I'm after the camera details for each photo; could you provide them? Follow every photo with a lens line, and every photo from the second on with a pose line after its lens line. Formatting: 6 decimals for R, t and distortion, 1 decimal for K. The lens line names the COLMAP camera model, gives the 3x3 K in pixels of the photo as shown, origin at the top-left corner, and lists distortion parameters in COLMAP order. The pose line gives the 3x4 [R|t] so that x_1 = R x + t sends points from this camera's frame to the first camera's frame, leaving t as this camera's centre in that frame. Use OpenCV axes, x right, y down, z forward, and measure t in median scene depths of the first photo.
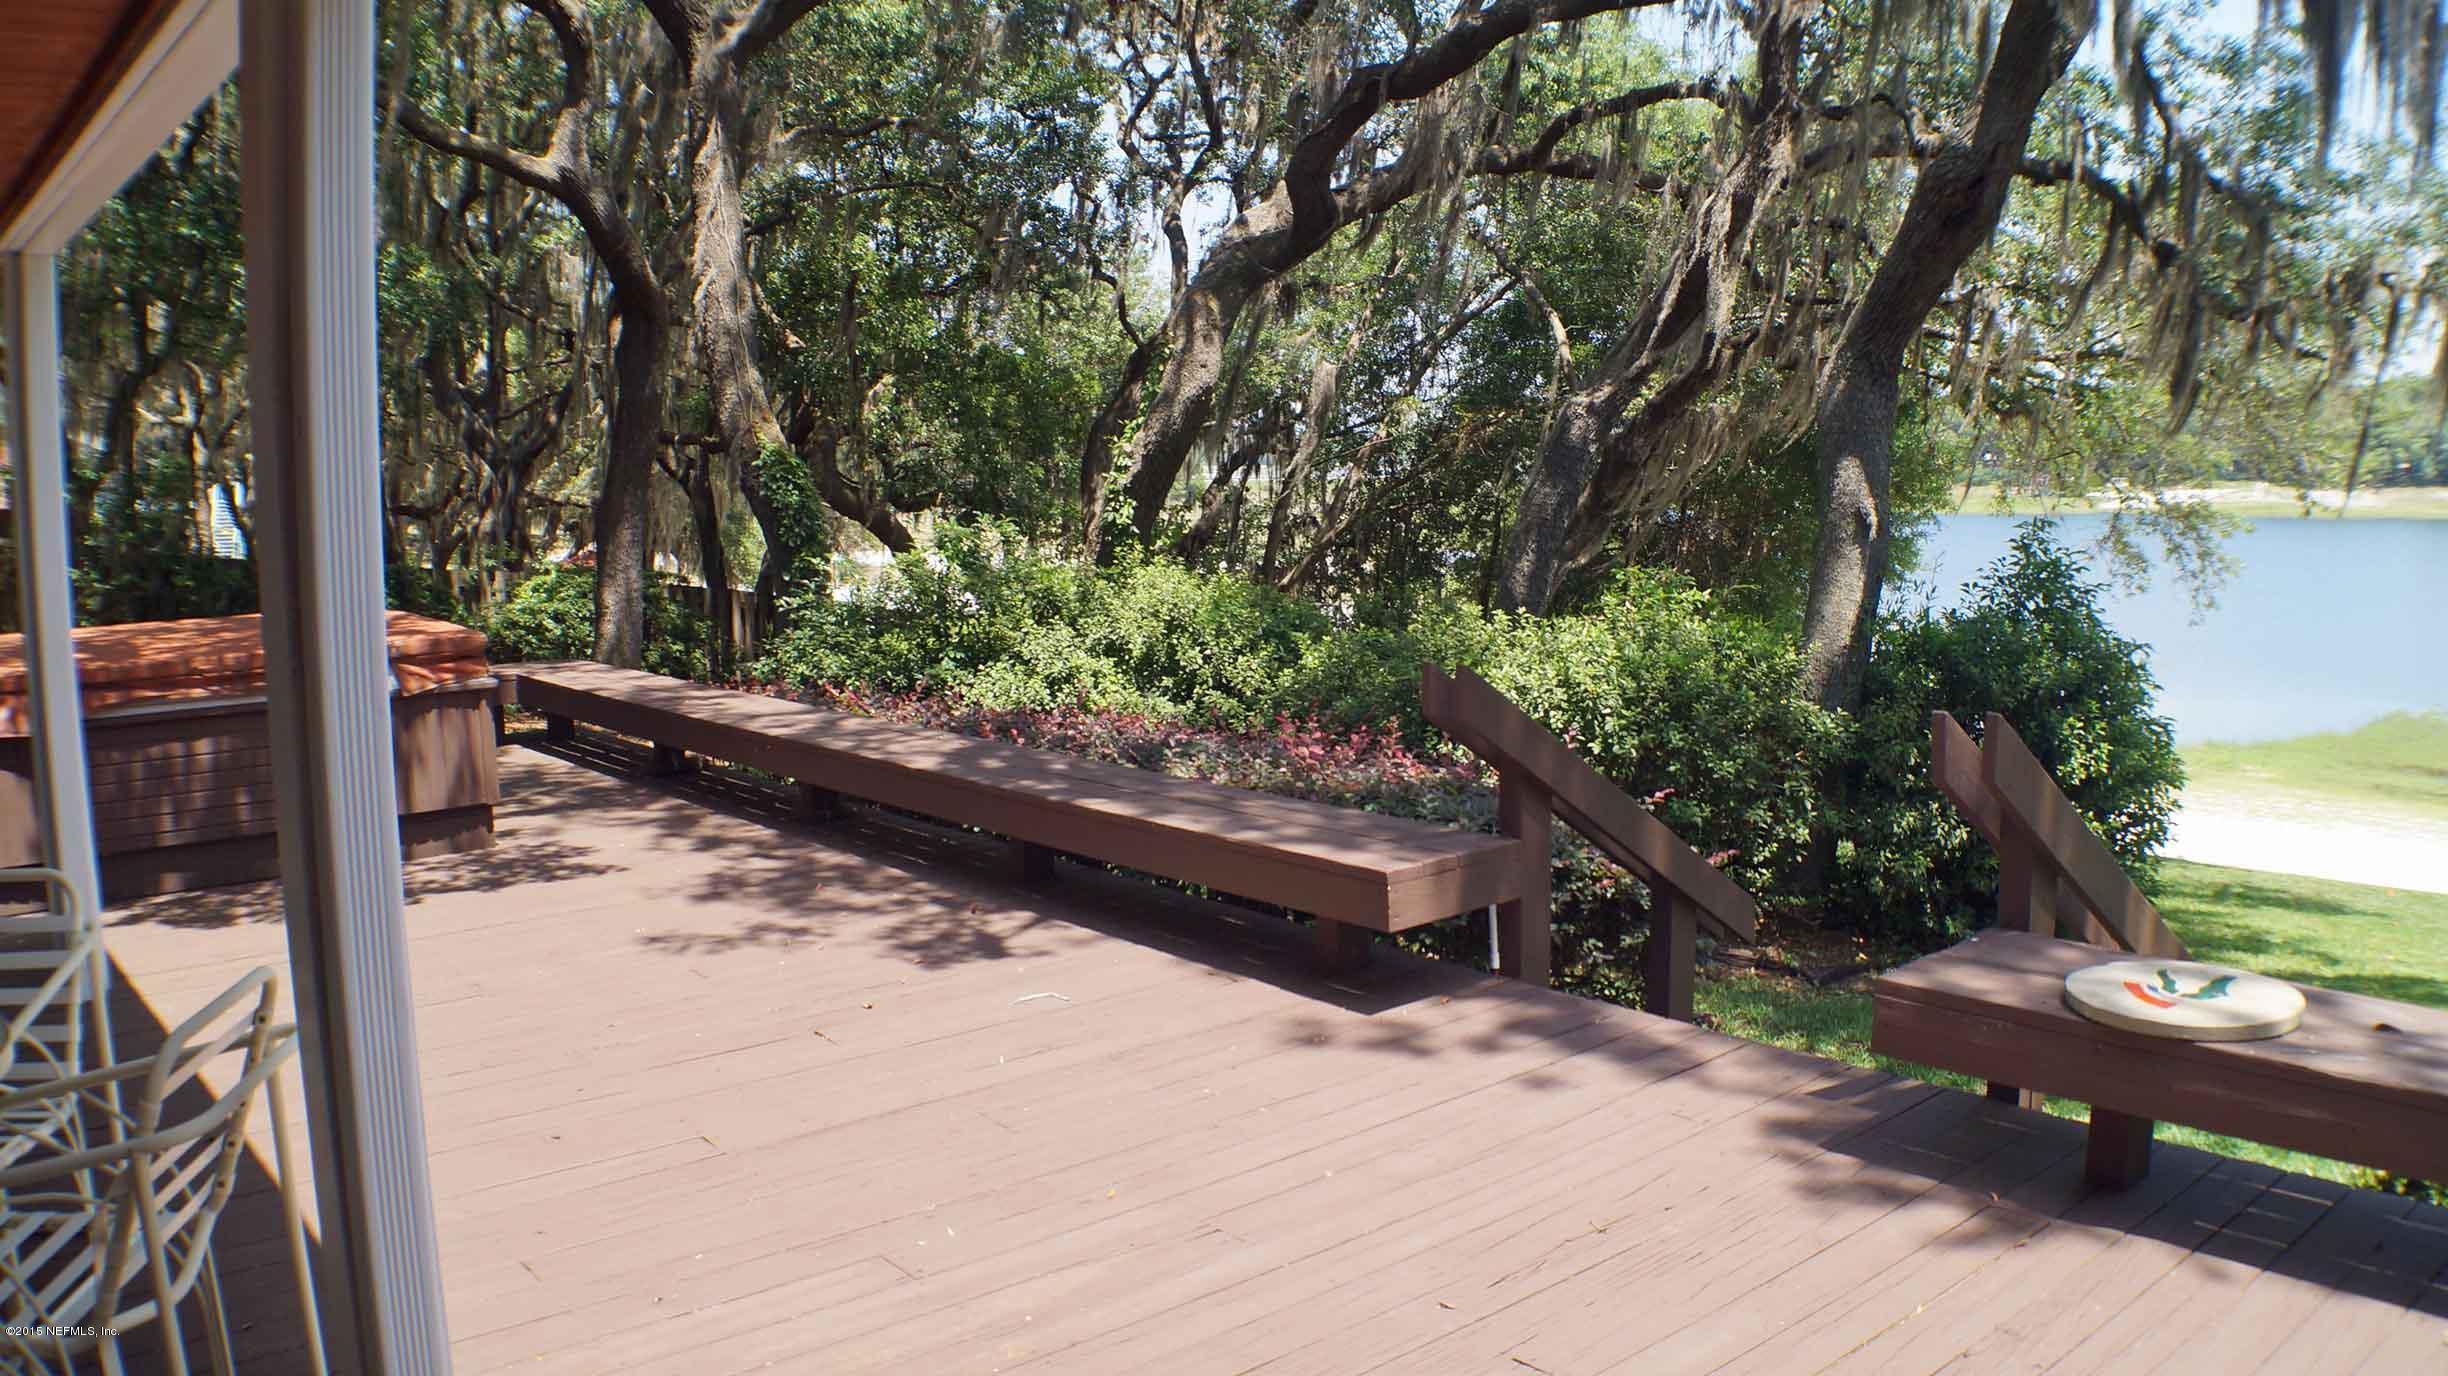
lens RADIAL K [[1816.9, 0, 1224.0], [0, 1816.9, 688.0], [0, 0, 1]] dist [-0.192670, 0.056055]
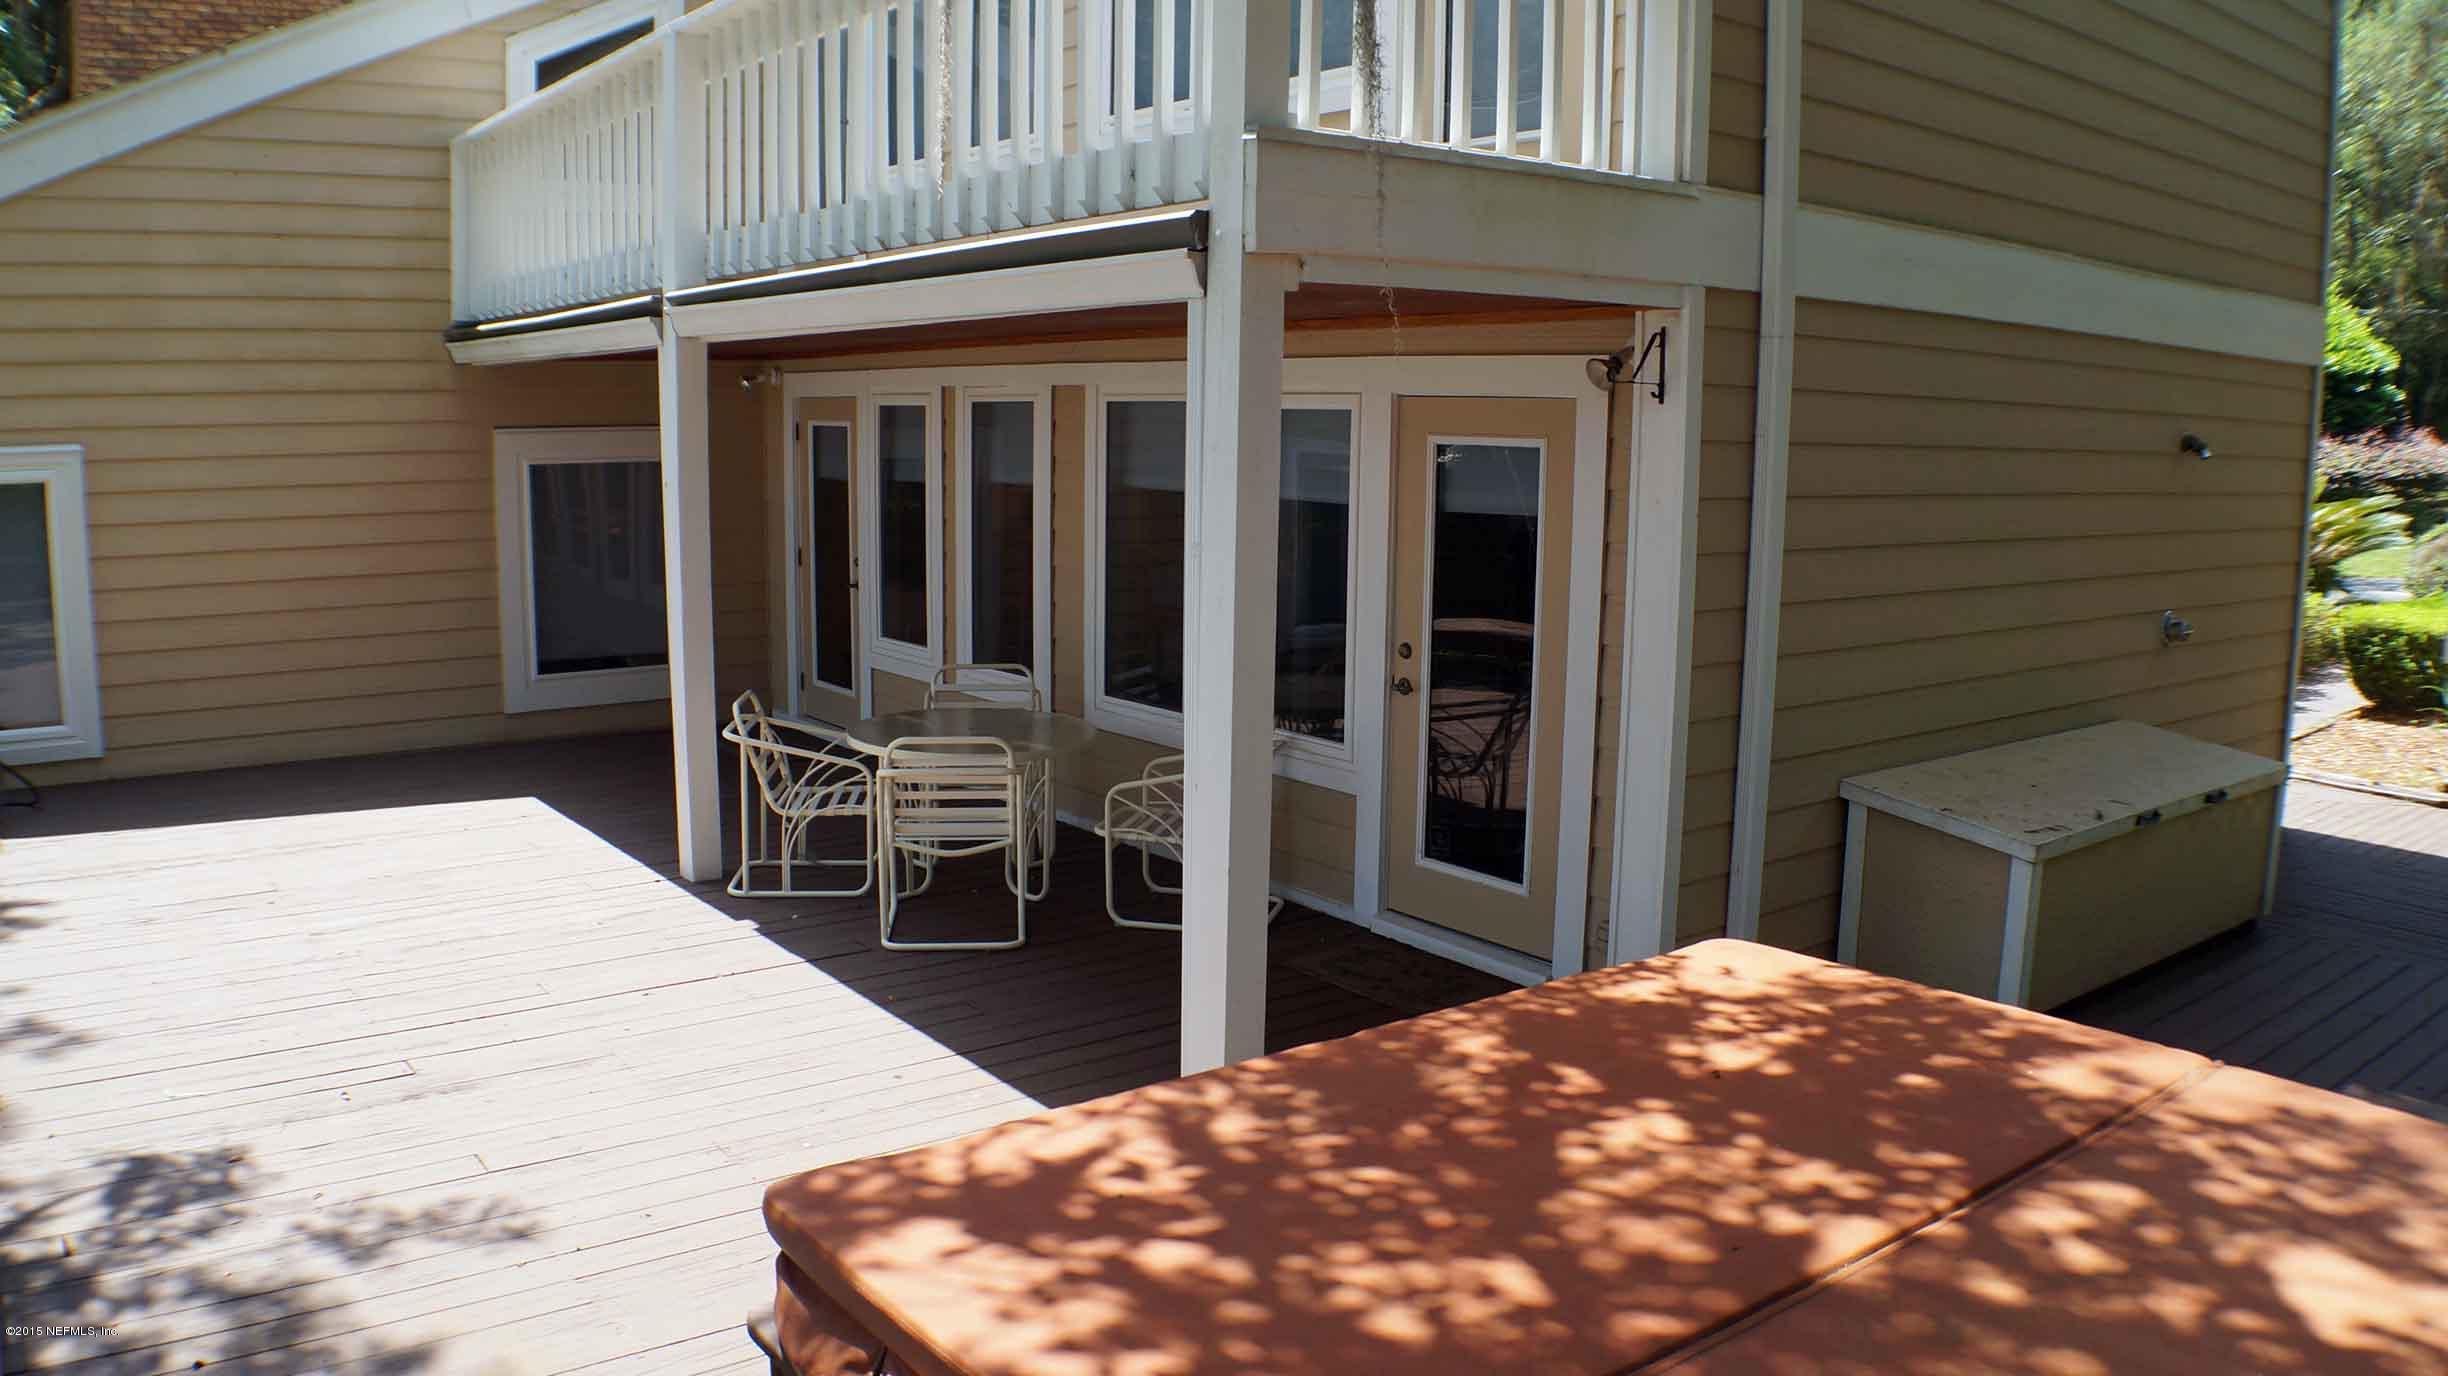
lens RADIAL K [[1816.9, 0, 1224.0], [0, 1816.9, 688.0], [0, 0, 1]] dist [-0.192670, 0.056055]
pose [[-0.998919, -0.010256, 0.045334, -0.660812], [0.002523, 0.961950, 0.273213, -0.281387], [-0.046411, 0.273032, -0.960885, 1.658742]]
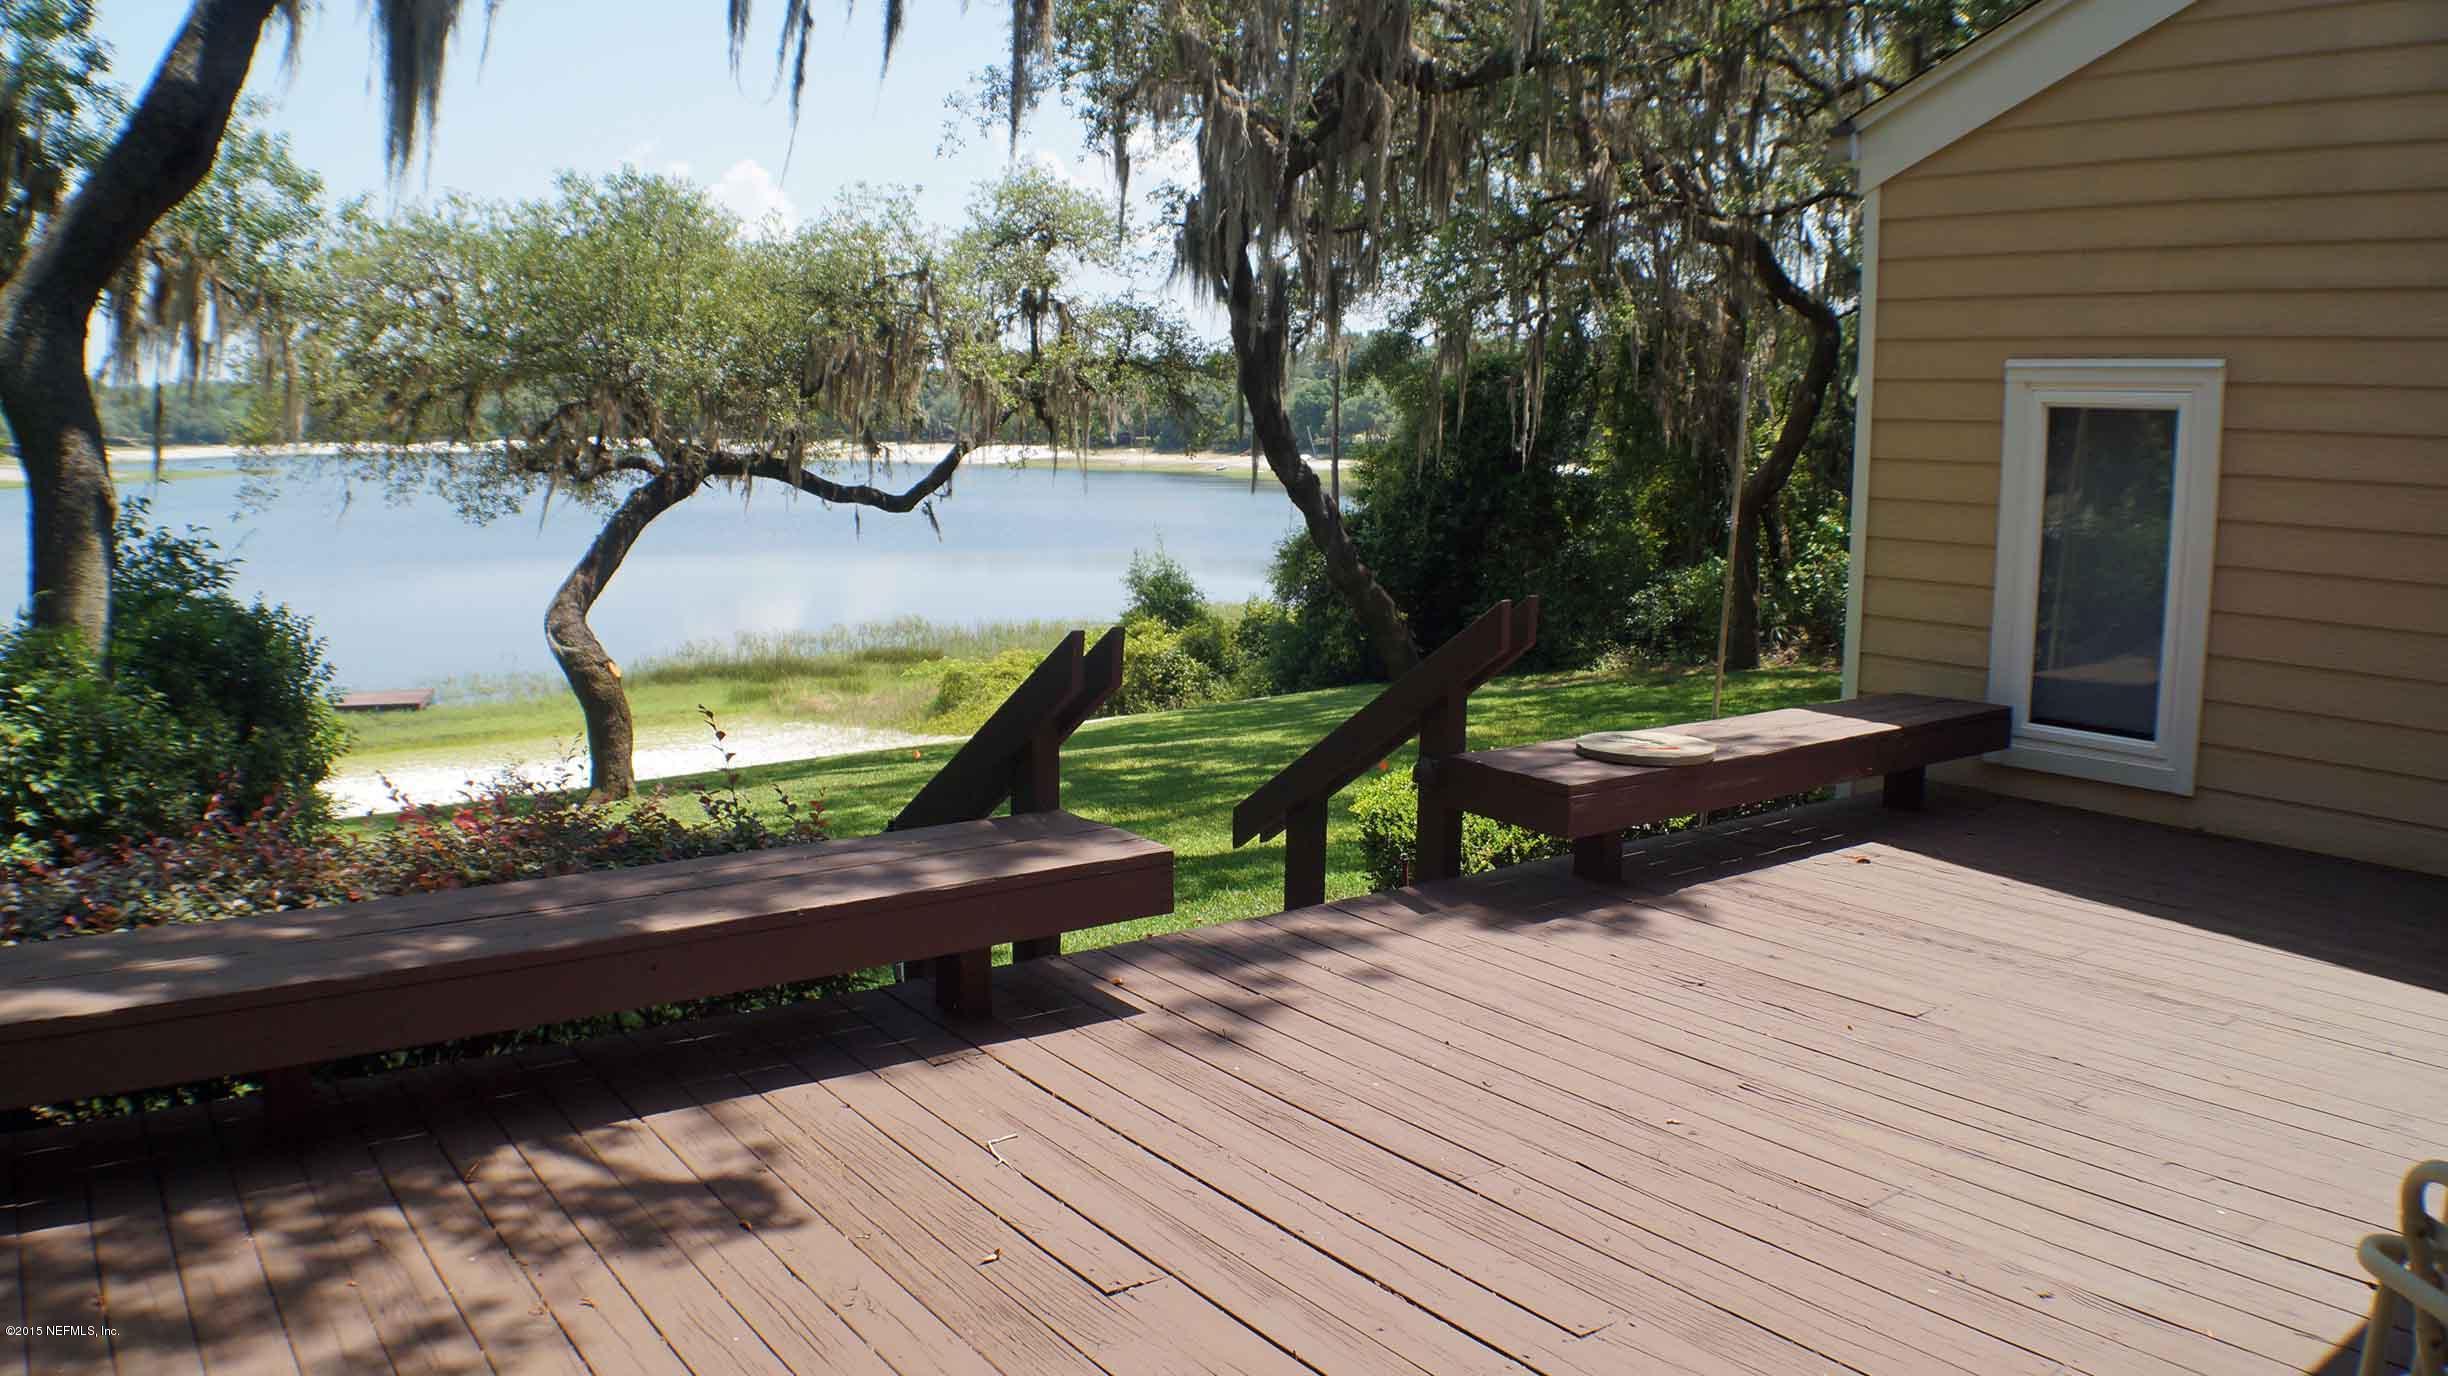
lens RADIAL K [[1759.7, 0, 1224.0], [0, 1759.7, 688.0], [0, 0, 1]] dist [-0.208554, 0.049596]
pose [[0.077203, -0.130384, 0.988453, -0.671681], [0.113635, 0.986102, 0.121199, -0.072789], [-0.990518, 0.102965, 0.090947, 0.755520]]
